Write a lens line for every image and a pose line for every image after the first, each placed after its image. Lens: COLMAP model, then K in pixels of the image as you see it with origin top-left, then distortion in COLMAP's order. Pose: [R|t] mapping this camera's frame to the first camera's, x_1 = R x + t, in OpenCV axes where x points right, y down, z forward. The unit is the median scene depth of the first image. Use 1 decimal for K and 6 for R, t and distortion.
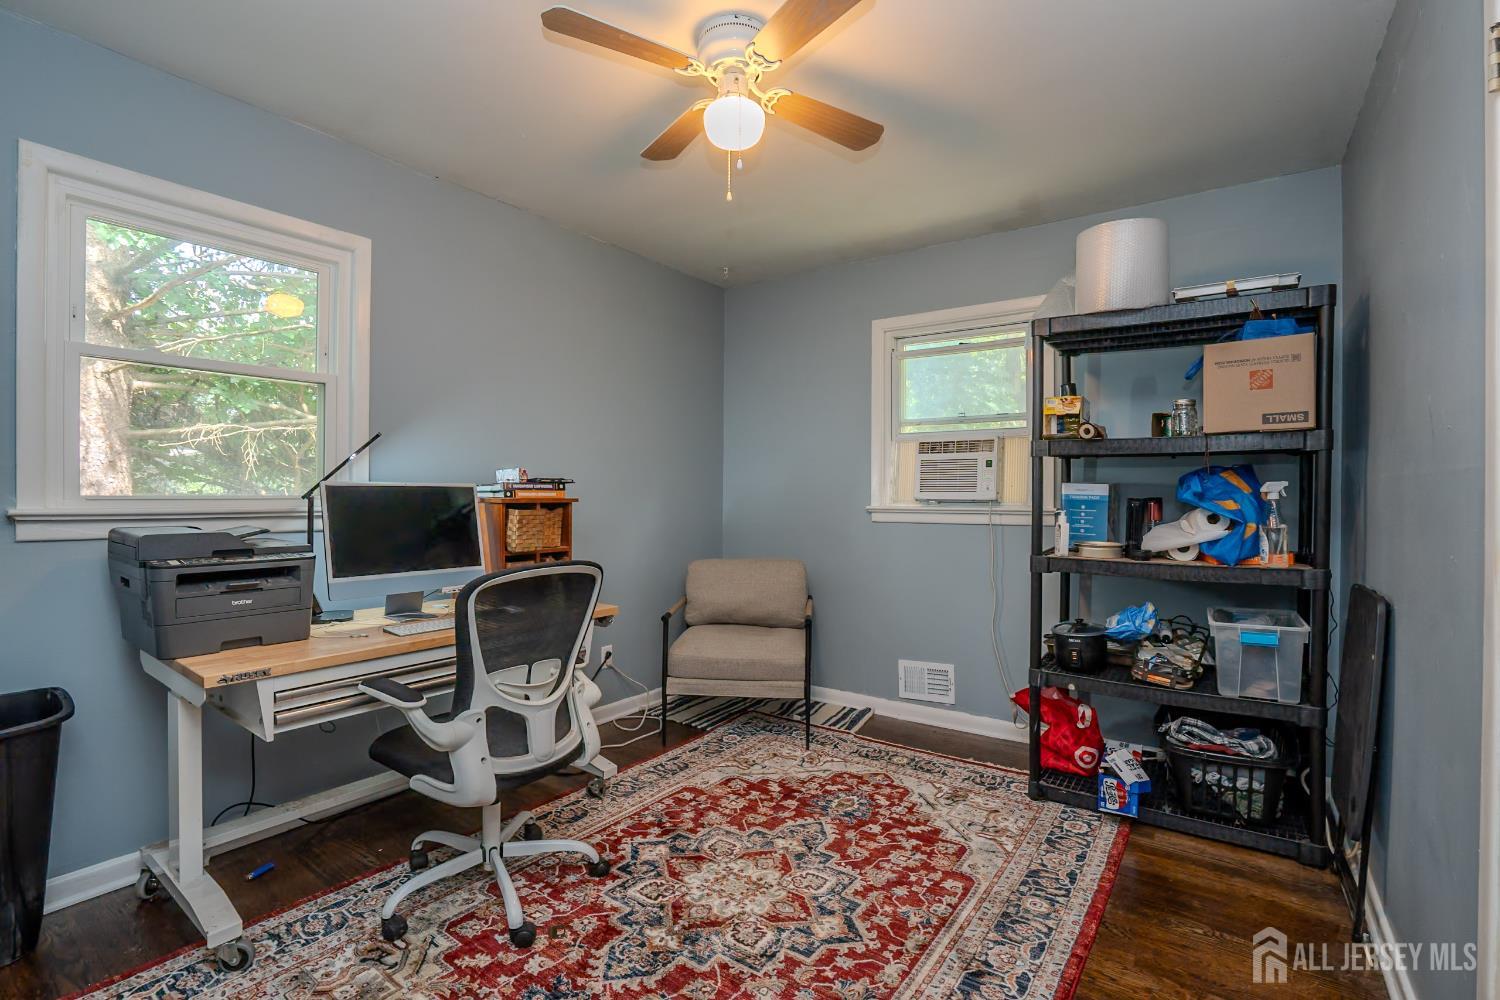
lens RADIAL K [[688.3, 0, 747.4], [0, 688.3, 498.1], [0, 0, 1]] dist [-0.066964, 0.030239]
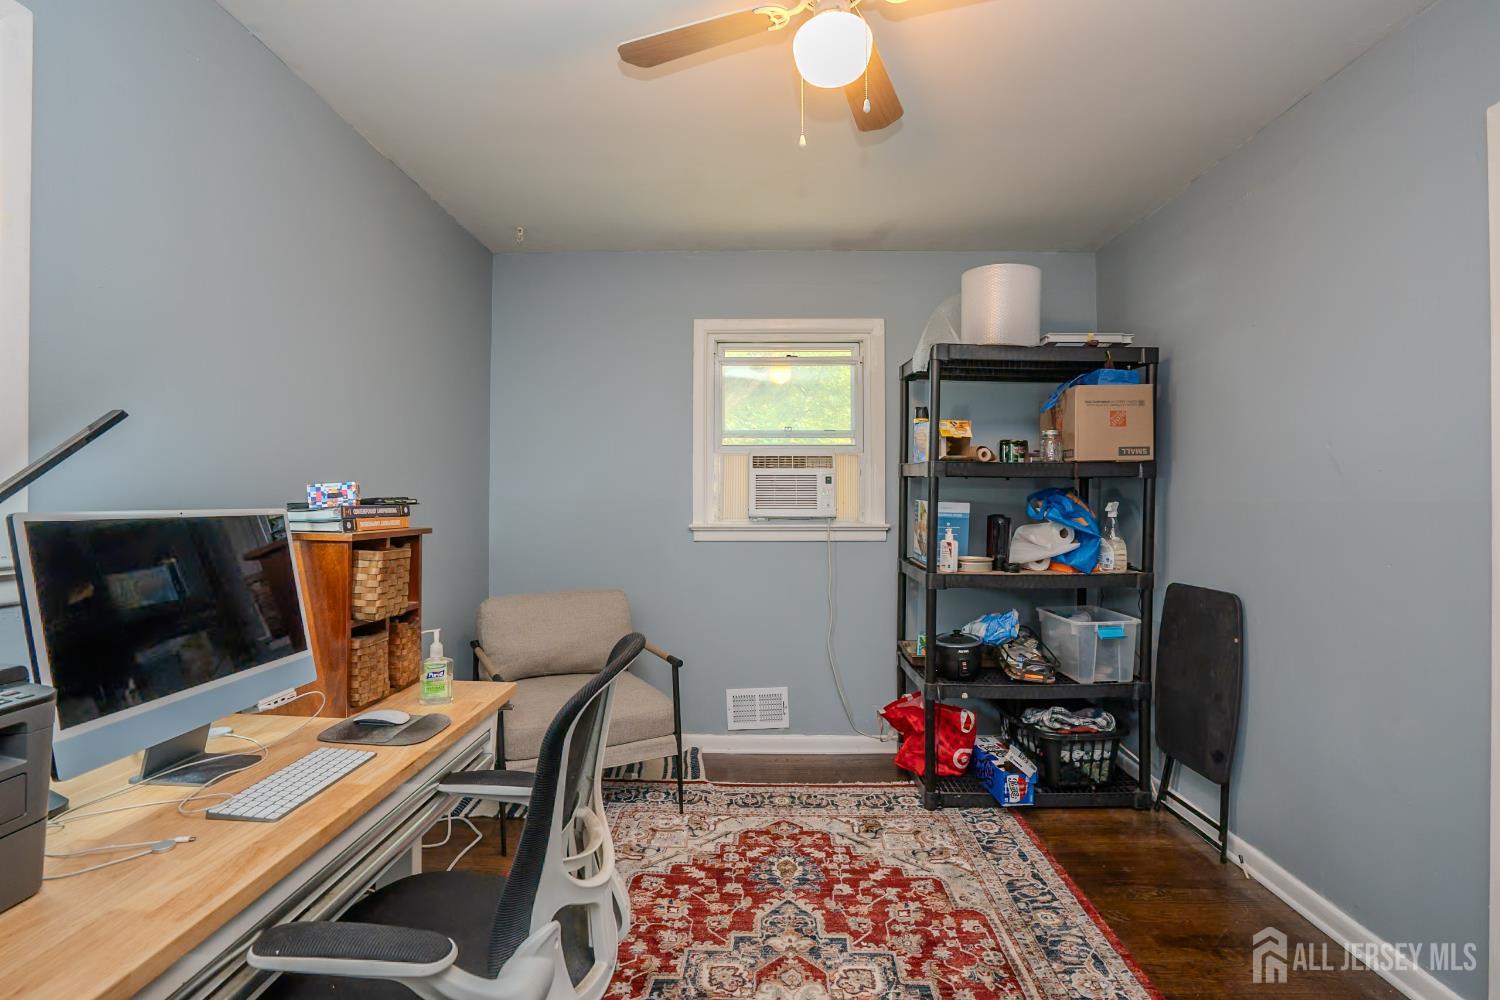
lens RADIAL K [[688.3, 0, 747.4], [0, 688.3, 498.1], [0, 0, 1]] dist [-0.066964, 0.030239]
pose [[0.824880, -0.000923, 0.565308, -0.399280], [0.004813, 0.999974, -0.005389, -0.025146], [-0.565288, 0.007166, 0.824862, 0.310306]]
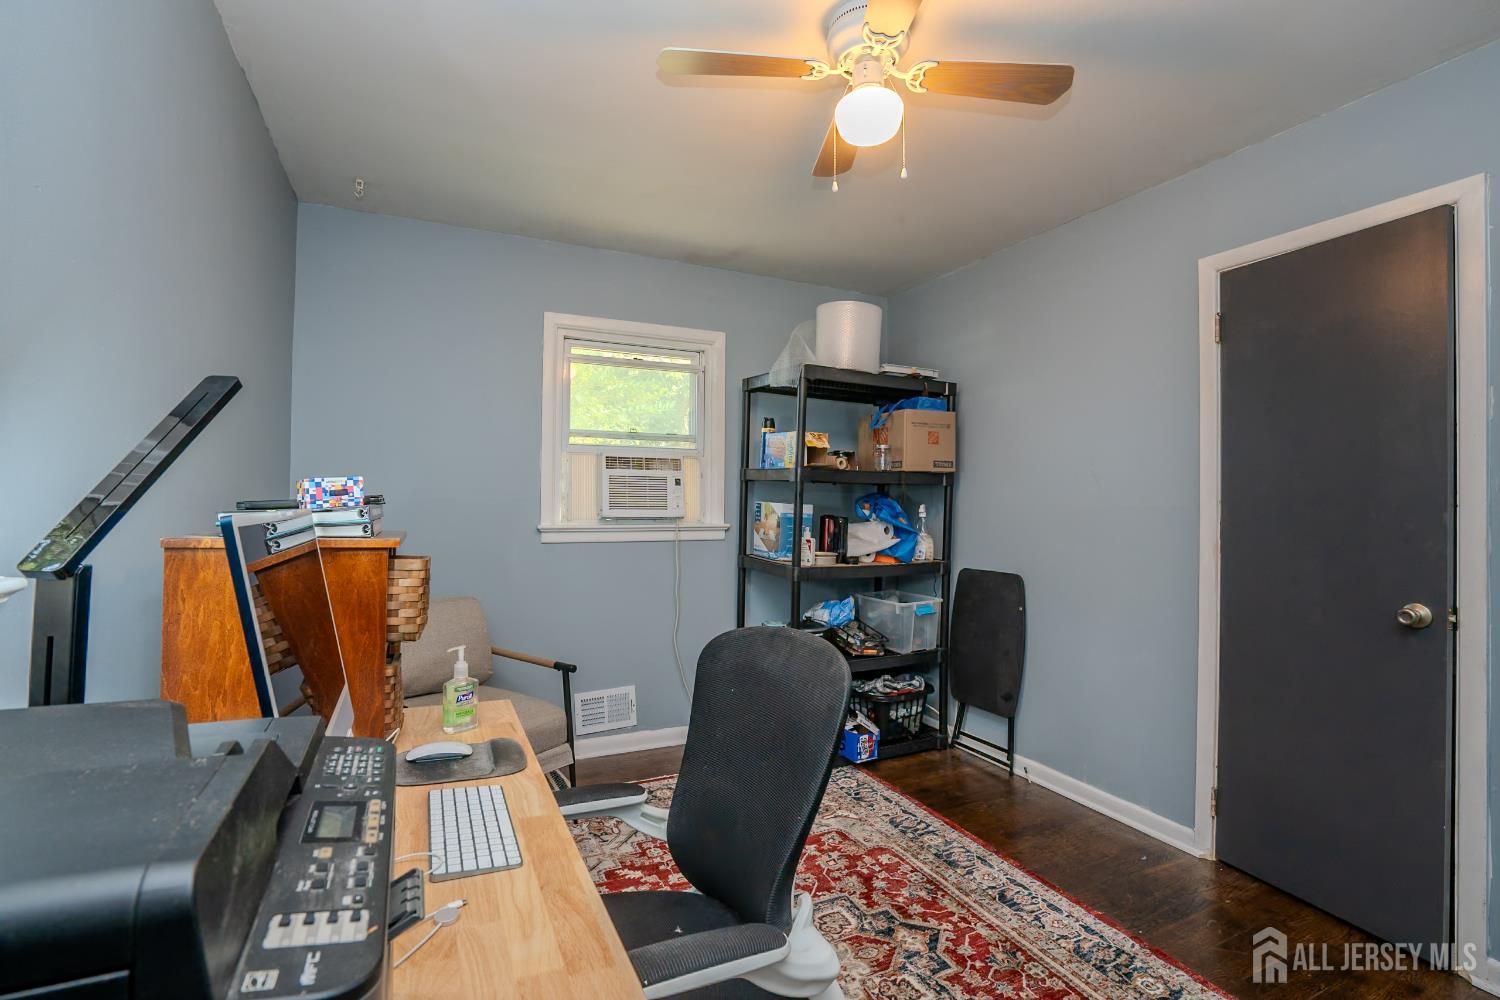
lens RADIAL K [[688.3, 0, 747.4], [0, 688.3, 498.1], [0, 0, 1]] dist [-0.066964, 0.030239]
pose [[0.480293, 0.006178, 0.877087, -0.659389], [-0.002514, 0.999981, -0.005667, -0.026652], [-0.877105, 0.000517, 0.480299, 0.523401]]
